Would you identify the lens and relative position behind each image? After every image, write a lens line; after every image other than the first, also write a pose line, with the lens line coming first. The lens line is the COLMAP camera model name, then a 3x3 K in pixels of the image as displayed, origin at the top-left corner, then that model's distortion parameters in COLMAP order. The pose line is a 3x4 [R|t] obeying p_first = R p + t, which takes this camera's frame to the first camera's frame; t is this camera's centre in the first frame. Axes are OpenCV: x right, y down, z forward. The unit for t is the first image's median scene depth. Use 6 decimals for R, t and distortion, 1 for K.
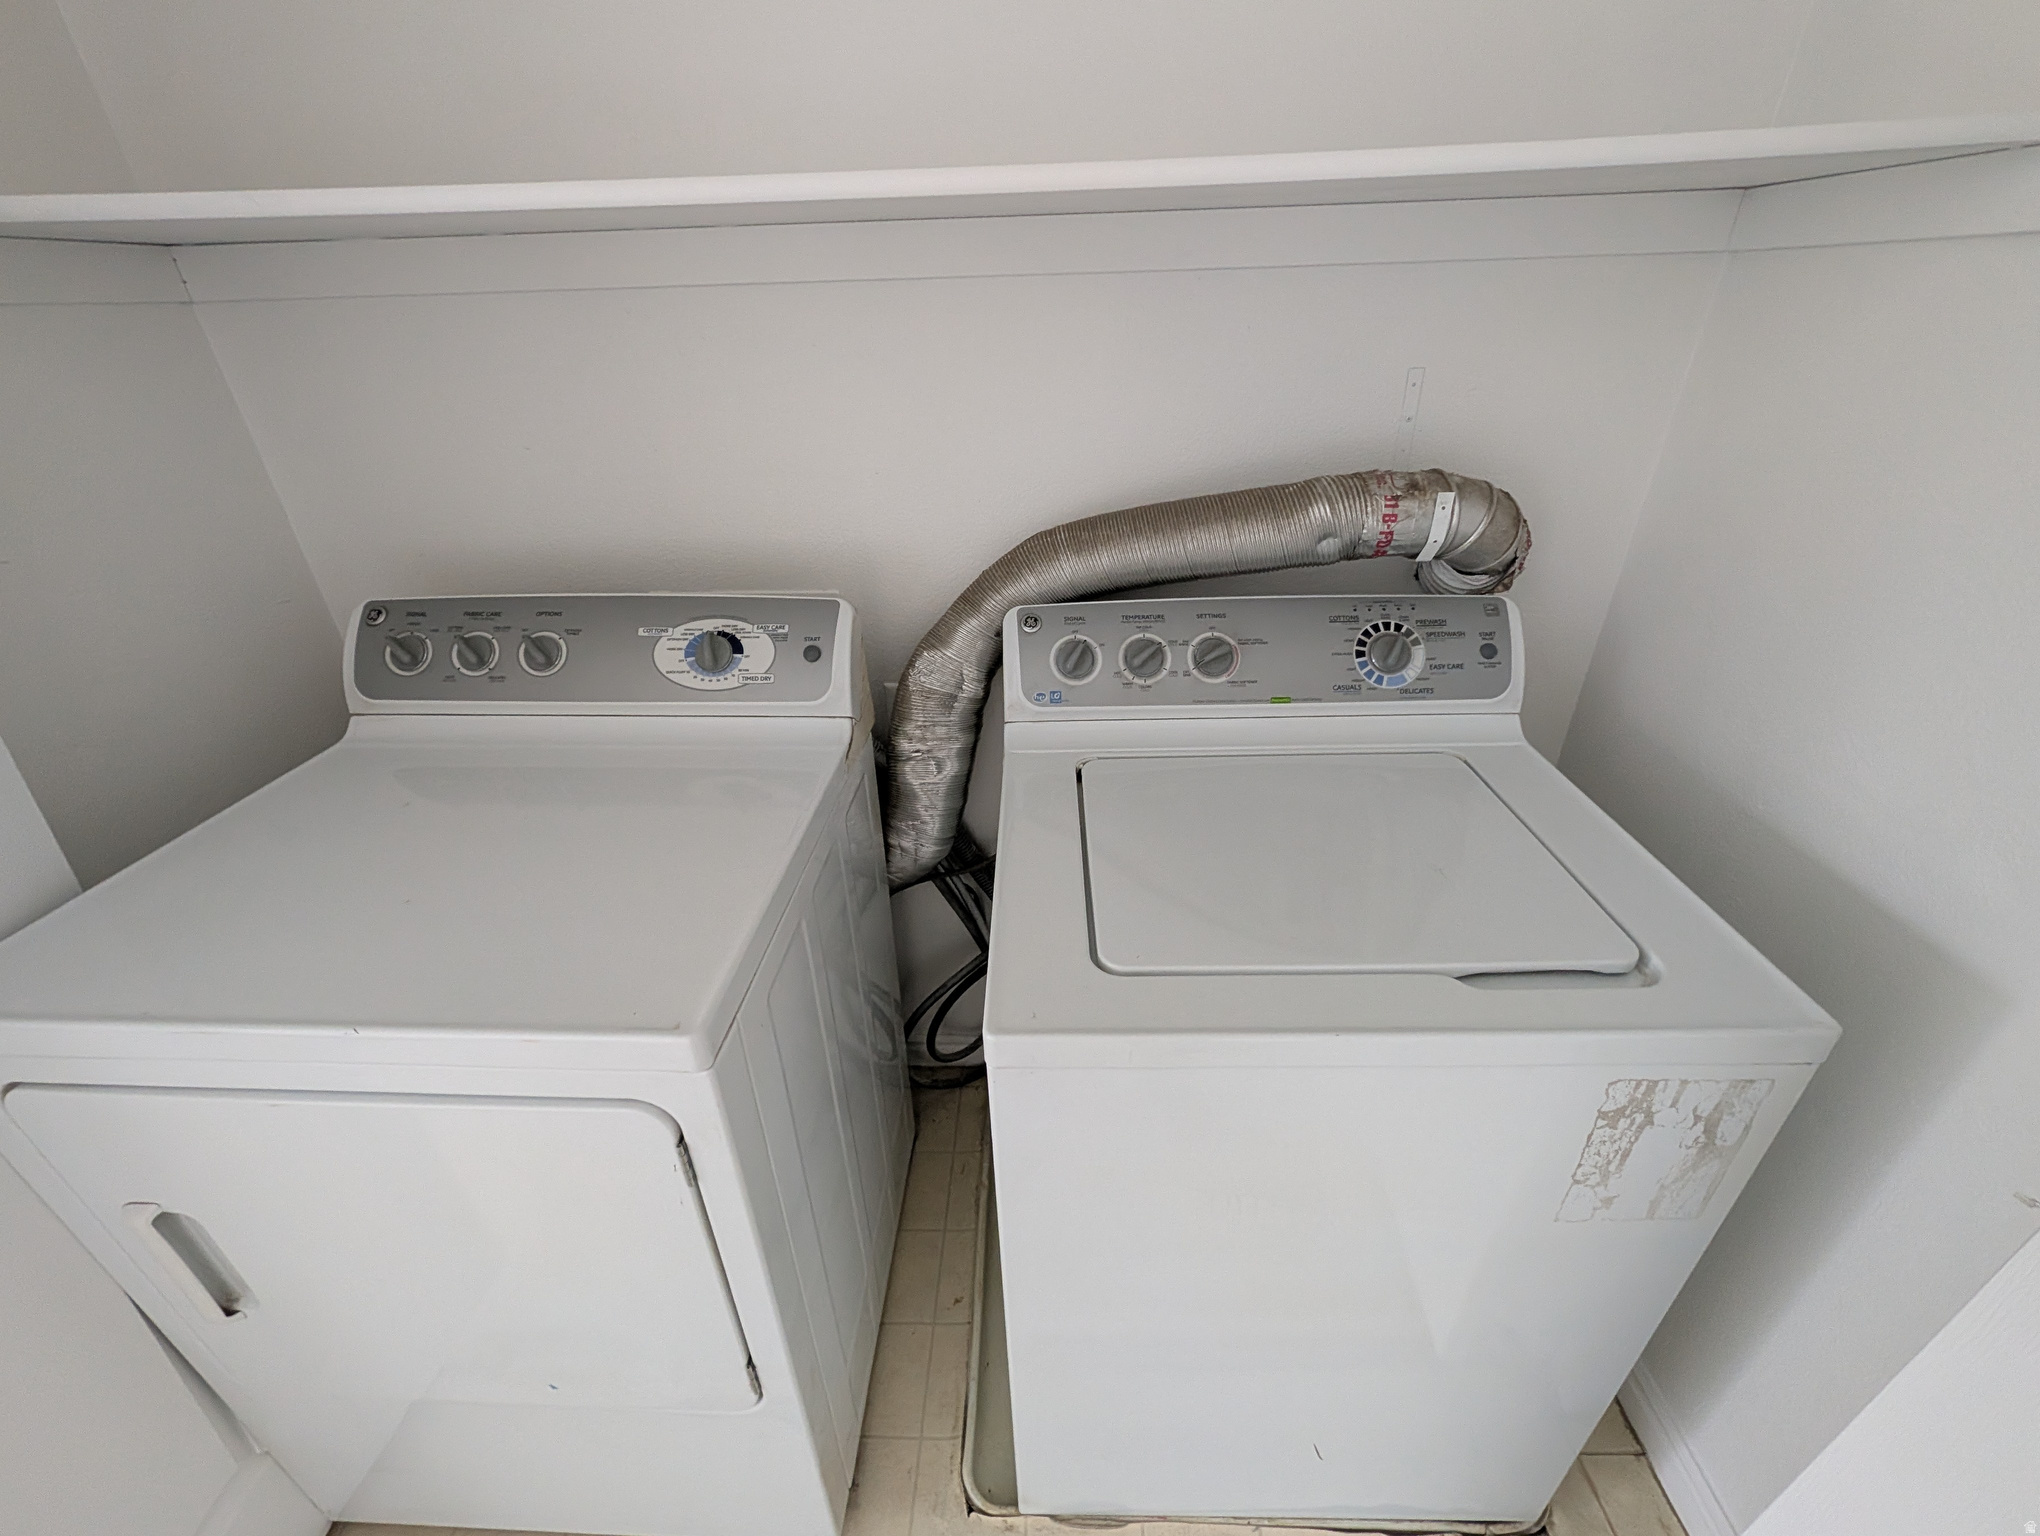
lens RADIAL K [[842.6, 0, 1019.5], [0, 842.6, 811.3], [0, 0, 1]] dist [-0.000820, 0.000732]
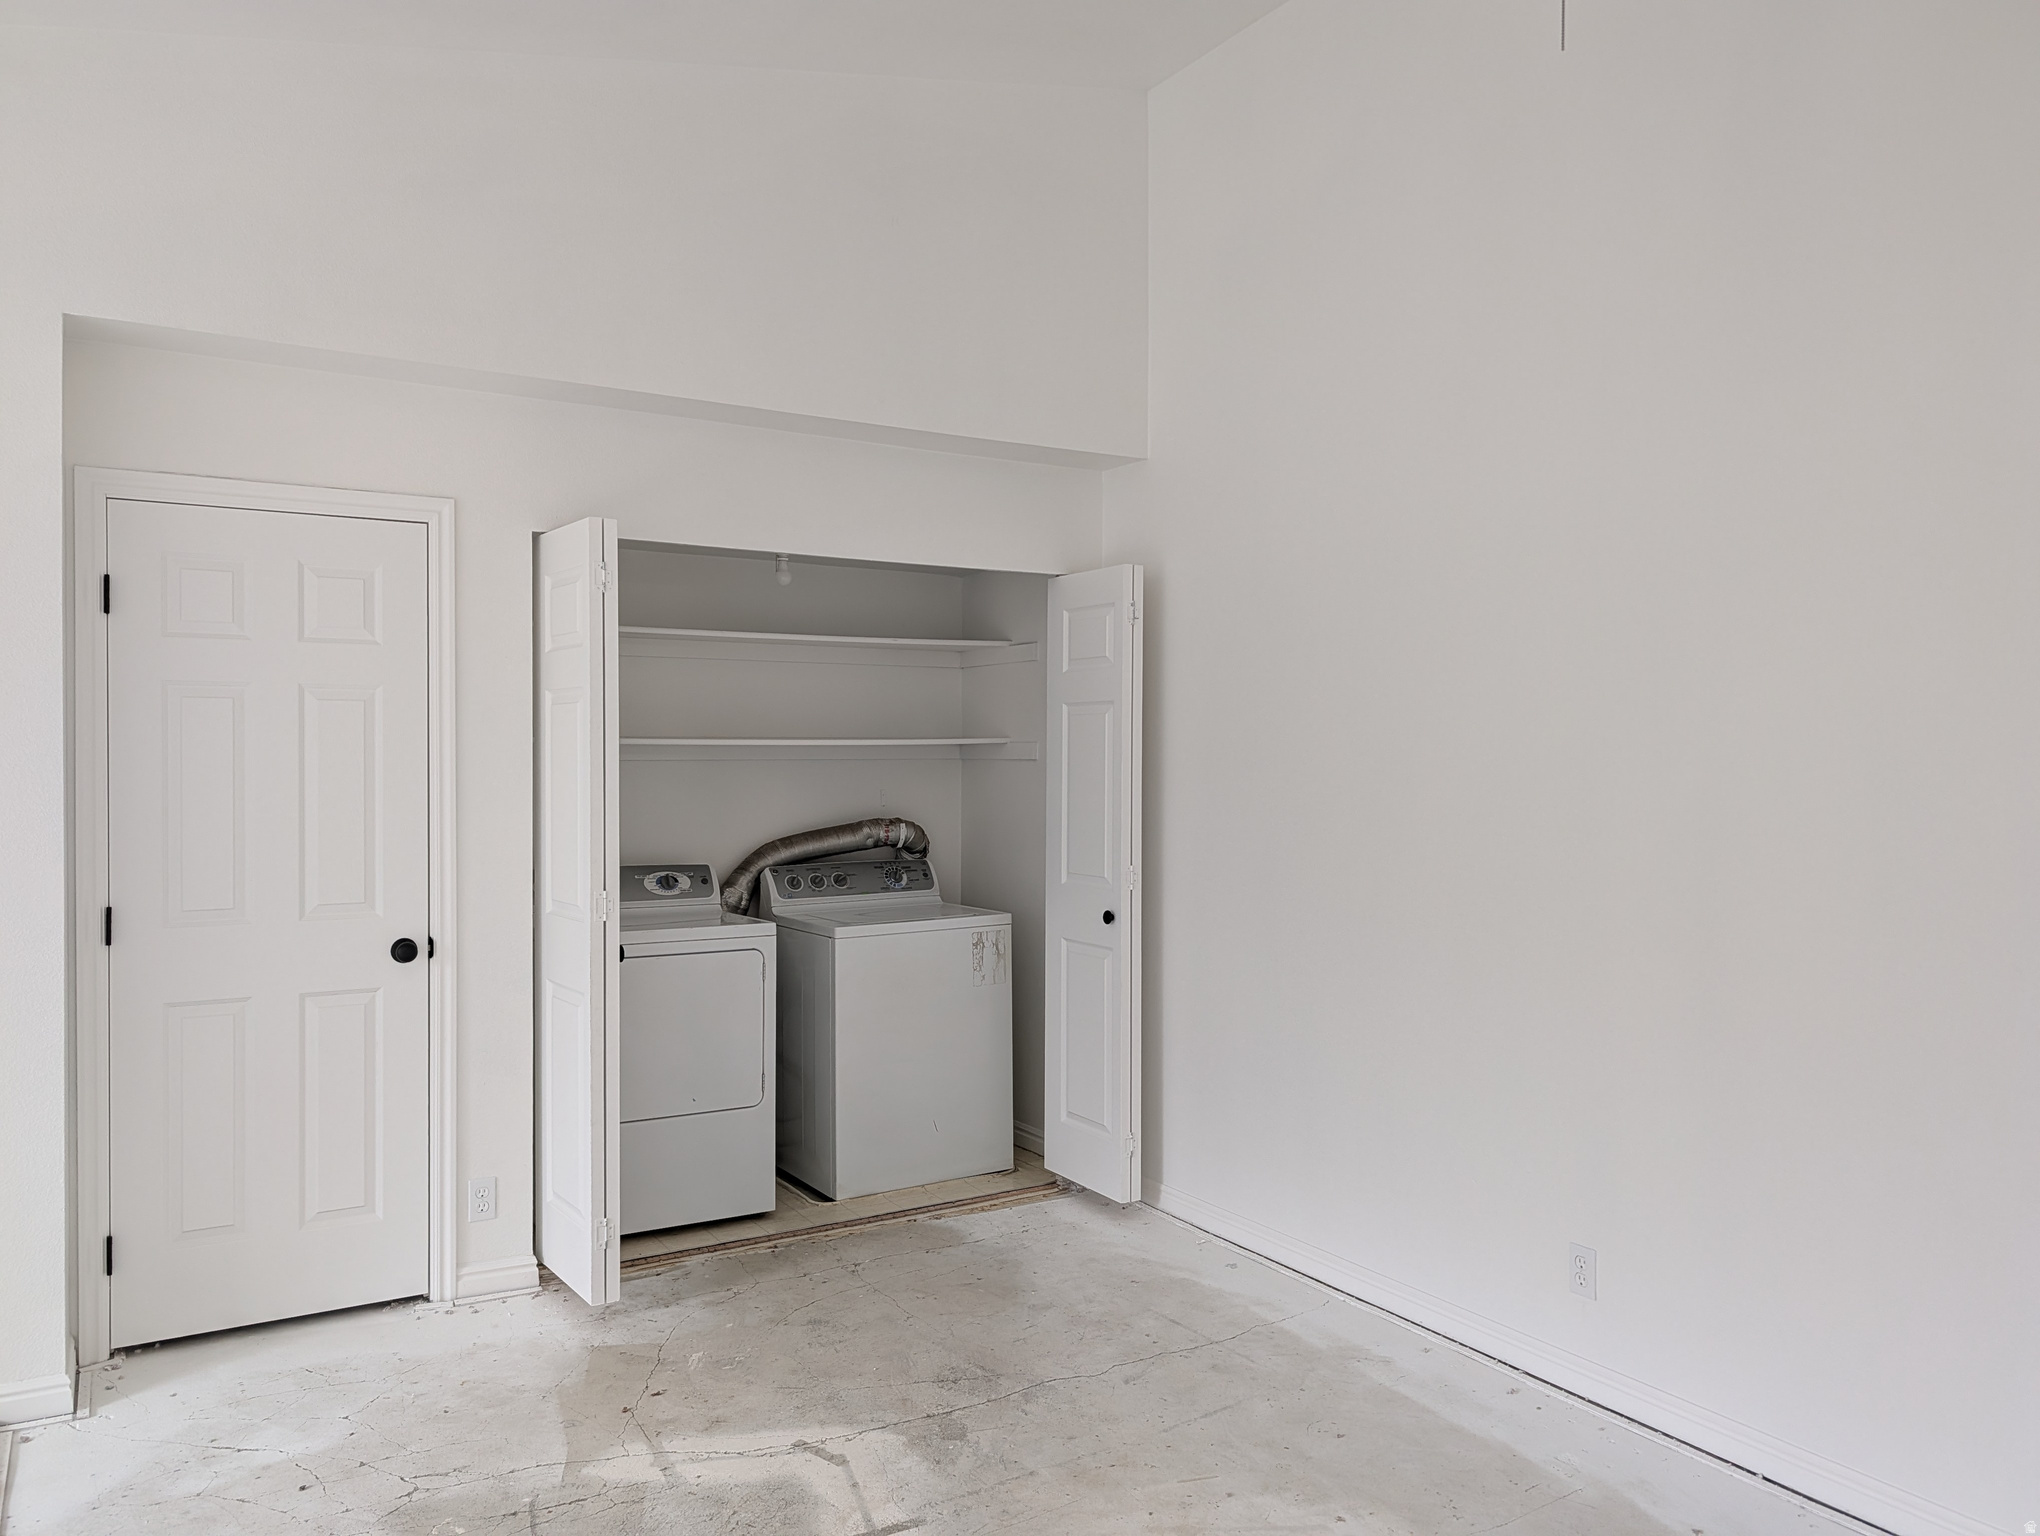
lens RADIAL K [[1468.2, 0, 1018.1], [0, 1468.2, 769.3], [0, 0, 1]] dist [0.017840, -0.017900]
pose [[0.838330, 0.015044, 0.544956, -1.942951], [0.252732, 0.874988, -0.412943, 1.664396], [-0.483042, 0.483911, 0.729727, -3.029898]]
